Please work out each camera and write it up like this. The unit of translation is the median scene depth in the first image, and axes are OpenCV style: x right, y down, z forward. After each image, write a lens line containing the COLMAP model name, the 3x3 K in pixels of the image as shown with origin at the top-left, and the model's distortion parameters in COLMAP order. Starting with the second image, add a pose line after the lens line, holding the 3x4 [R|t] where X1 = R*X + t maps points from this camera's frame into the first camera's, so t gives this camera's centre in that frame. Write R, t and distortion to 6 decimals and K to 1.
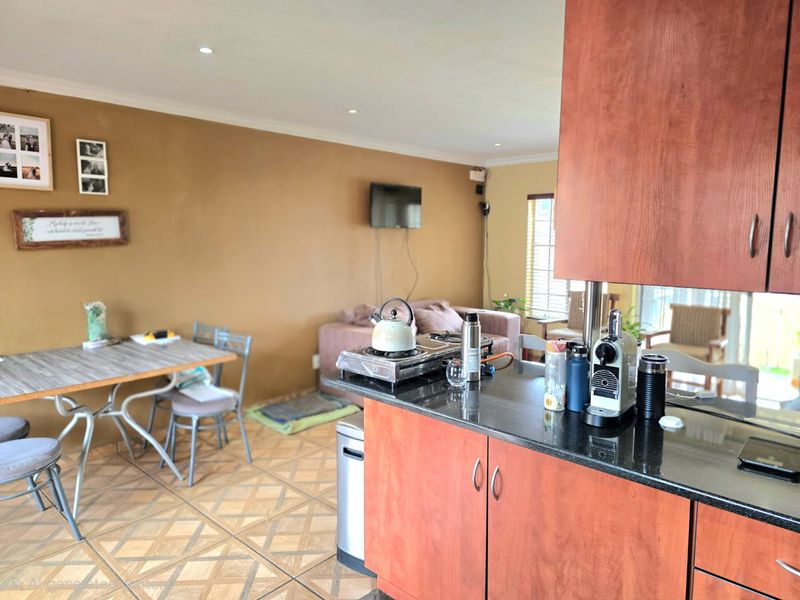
lens RADIAL K [[533.9, 0, 398.8], [0, 533.9, 294.8], [0, 0, 1]] dist [0.080598, -0.064764]
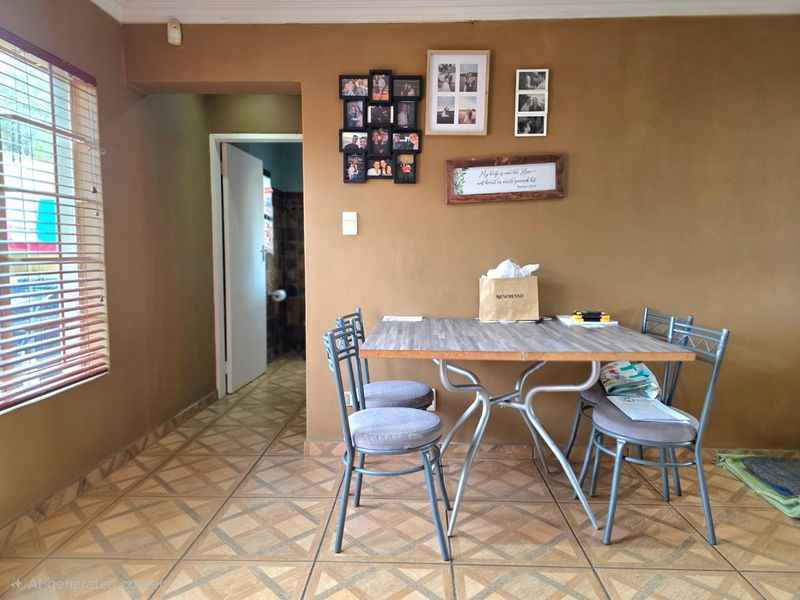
lens RADIAL K [[533.9, 0, 398.8], [0, 533.9, 294.8], [0, 0, 1]] dist [0.080598, -0.064764]
pose [[0.654812, 0.055565, -0.753747, -0.066394], [-0.084816, 0.996397, -0.000230, 0.071879], [0.751018, 0.064081, 0.657165, 0.344370]]
